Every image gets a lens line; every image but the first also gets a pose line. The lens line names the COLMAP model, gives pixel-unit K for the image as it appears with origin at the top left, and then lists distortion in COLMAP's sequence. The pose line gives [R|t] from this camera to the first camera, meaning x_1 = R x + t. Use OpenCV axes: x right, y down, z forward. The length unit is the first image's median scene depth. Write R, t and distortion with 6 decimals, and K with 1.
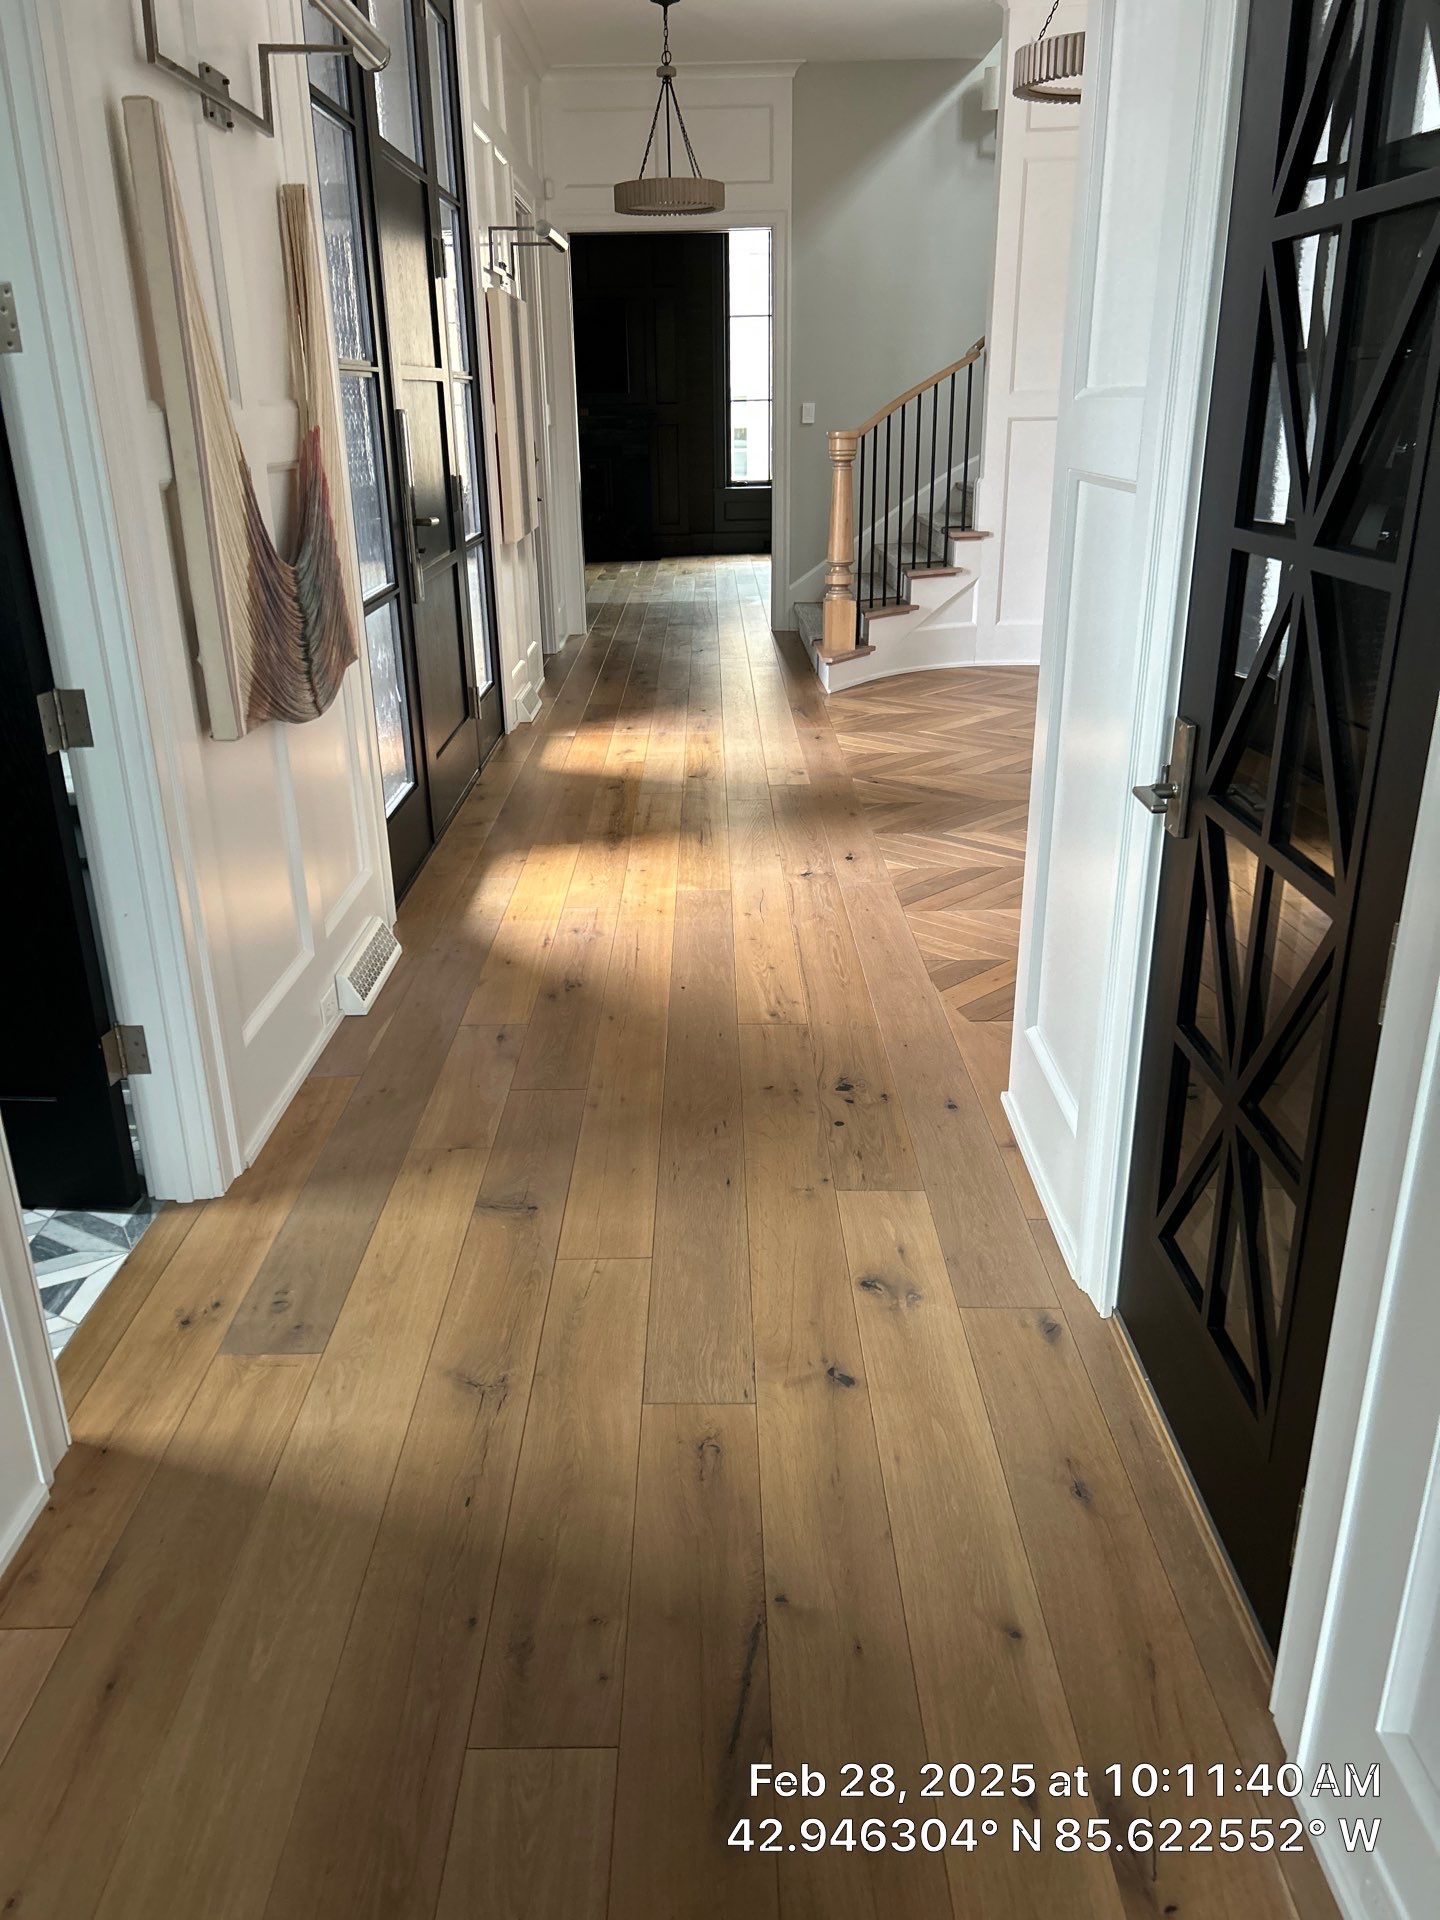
lens RADIAL K [[1422.1, 0, 702.5], [0, 1422.1, 975.9], [0, 0, 1]] dist [0.061799, -0.093181]
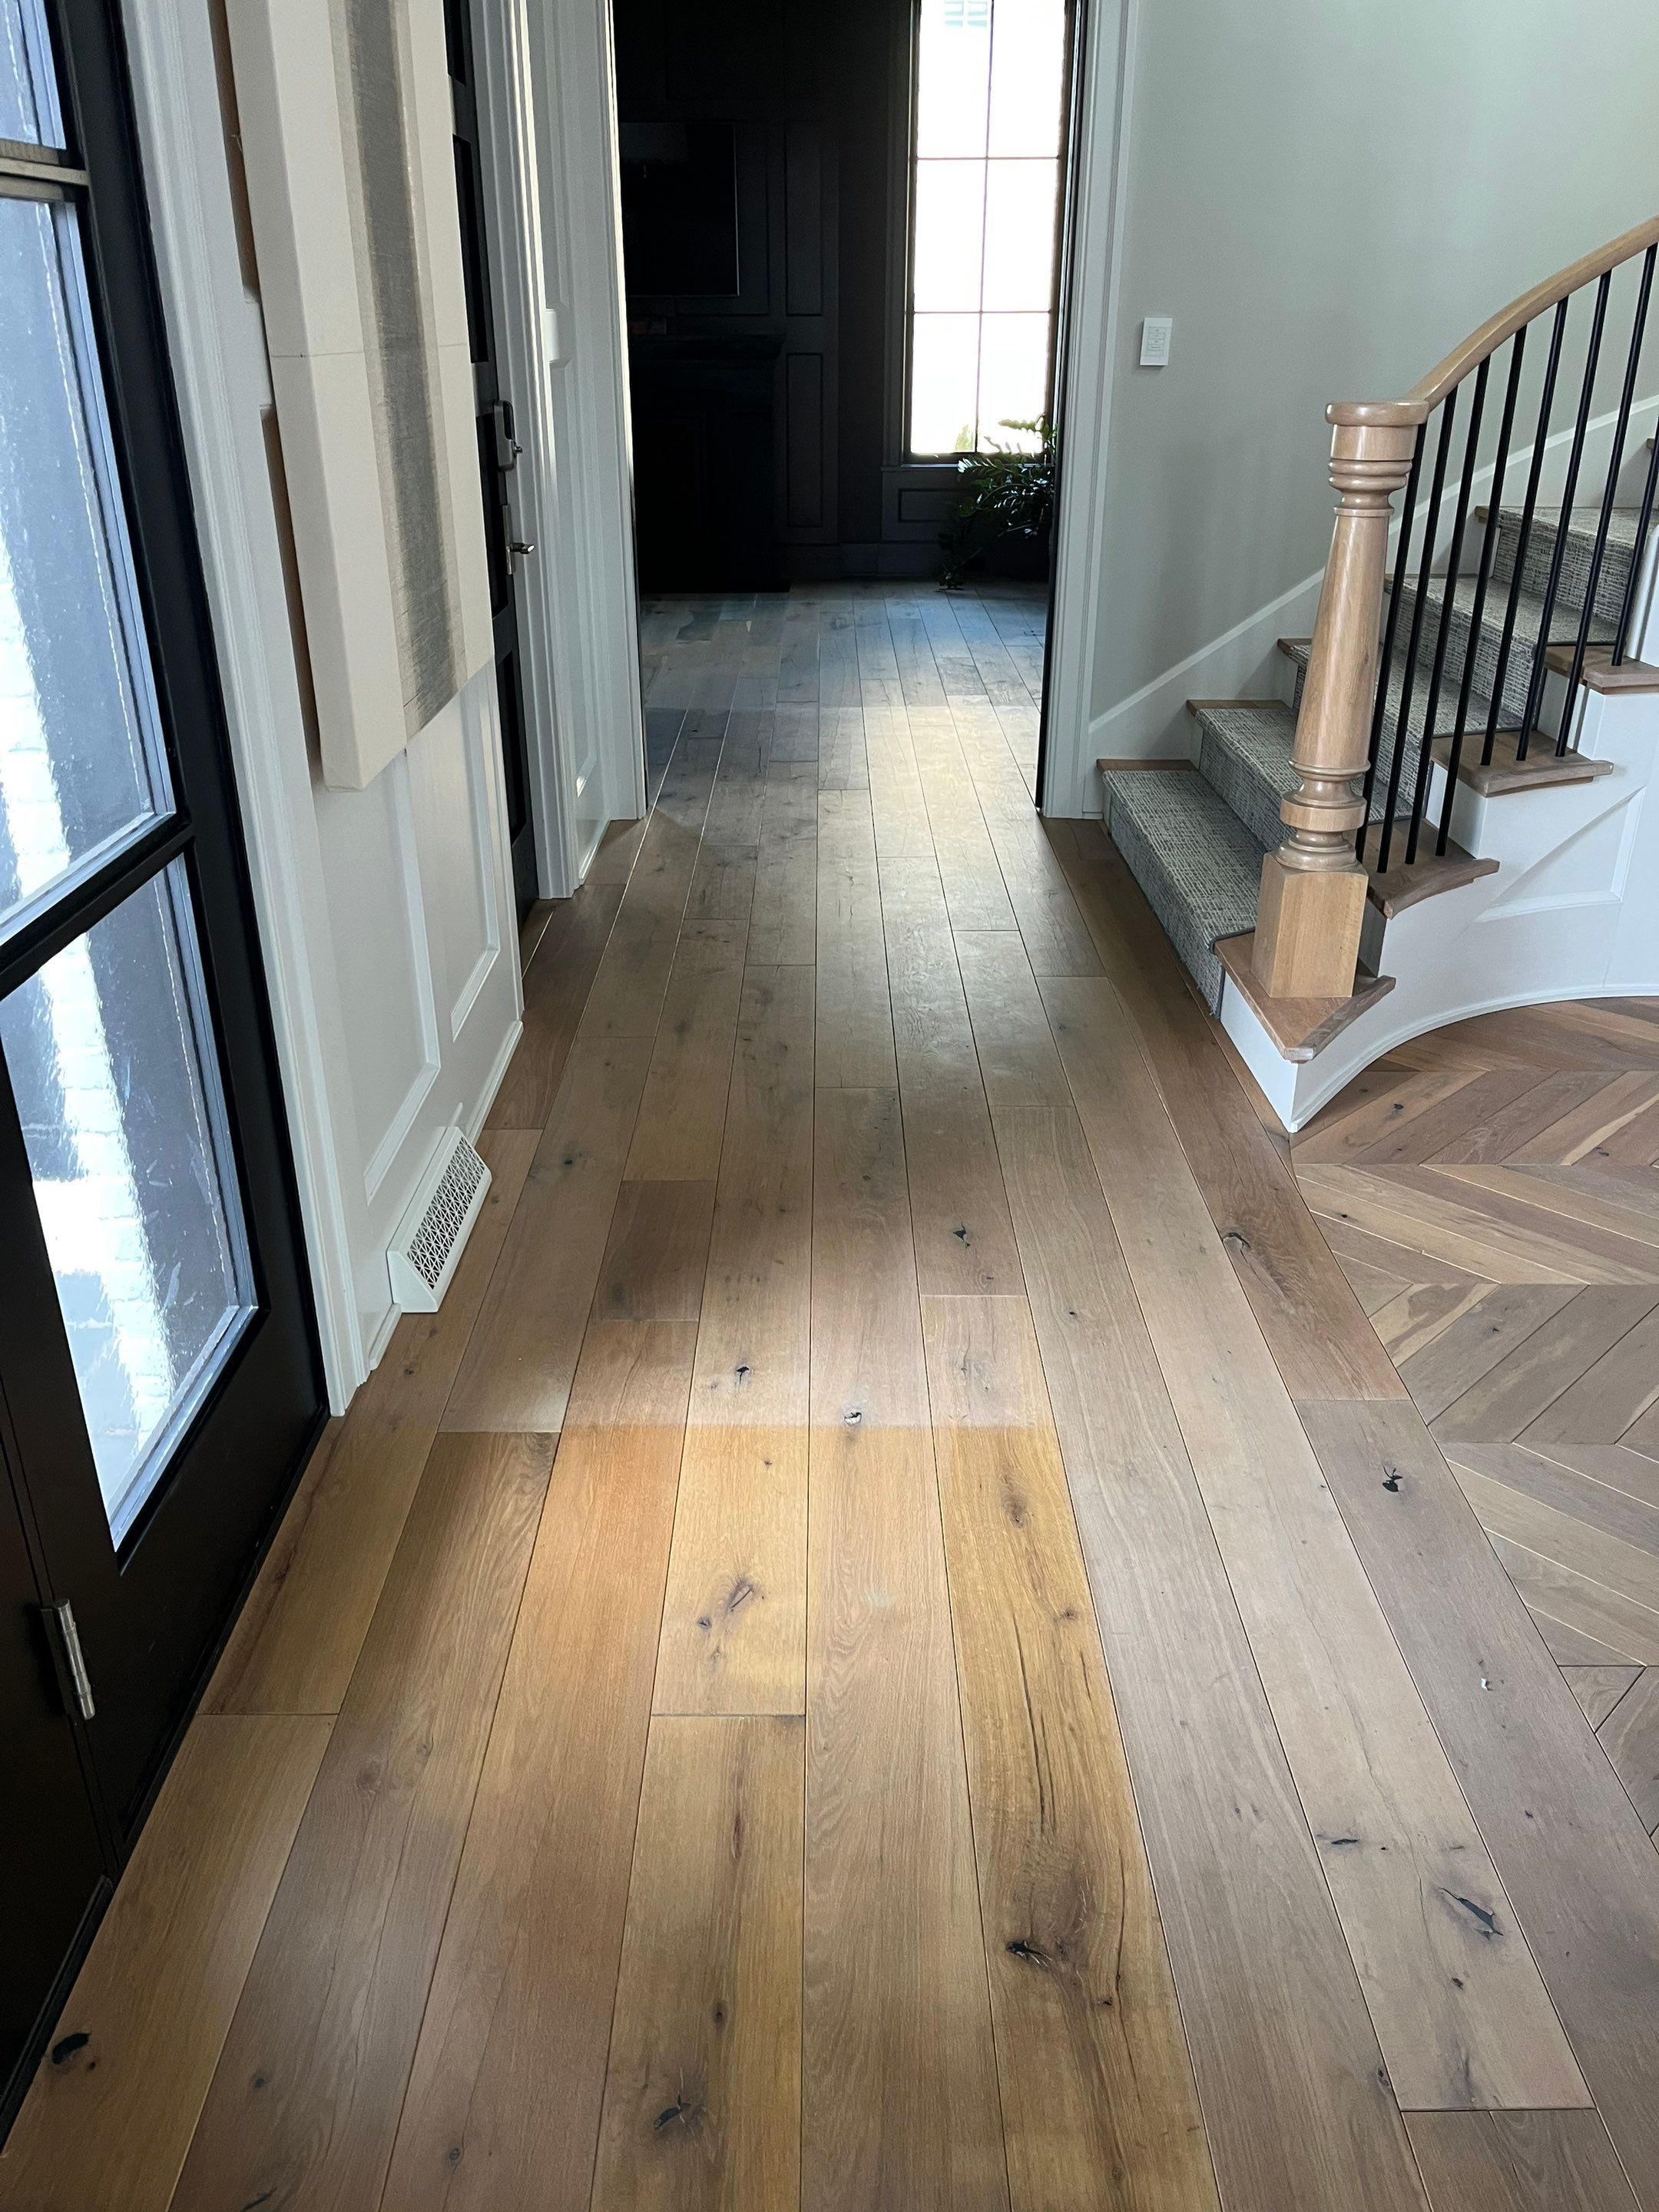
lens RADIAL K [[1677.9, 0, 834.4], [0, 1677.9, 1099.0], [0, 0, 1]] dist [0.074118, -0.097576]
pose [[0.999621, 0.019493, 0.019421, -0.116196], [-0.020493, 0.998401, 0.052690, -0.724038], [-0.018363, -0.053068, 0.998422, 1.825446]]
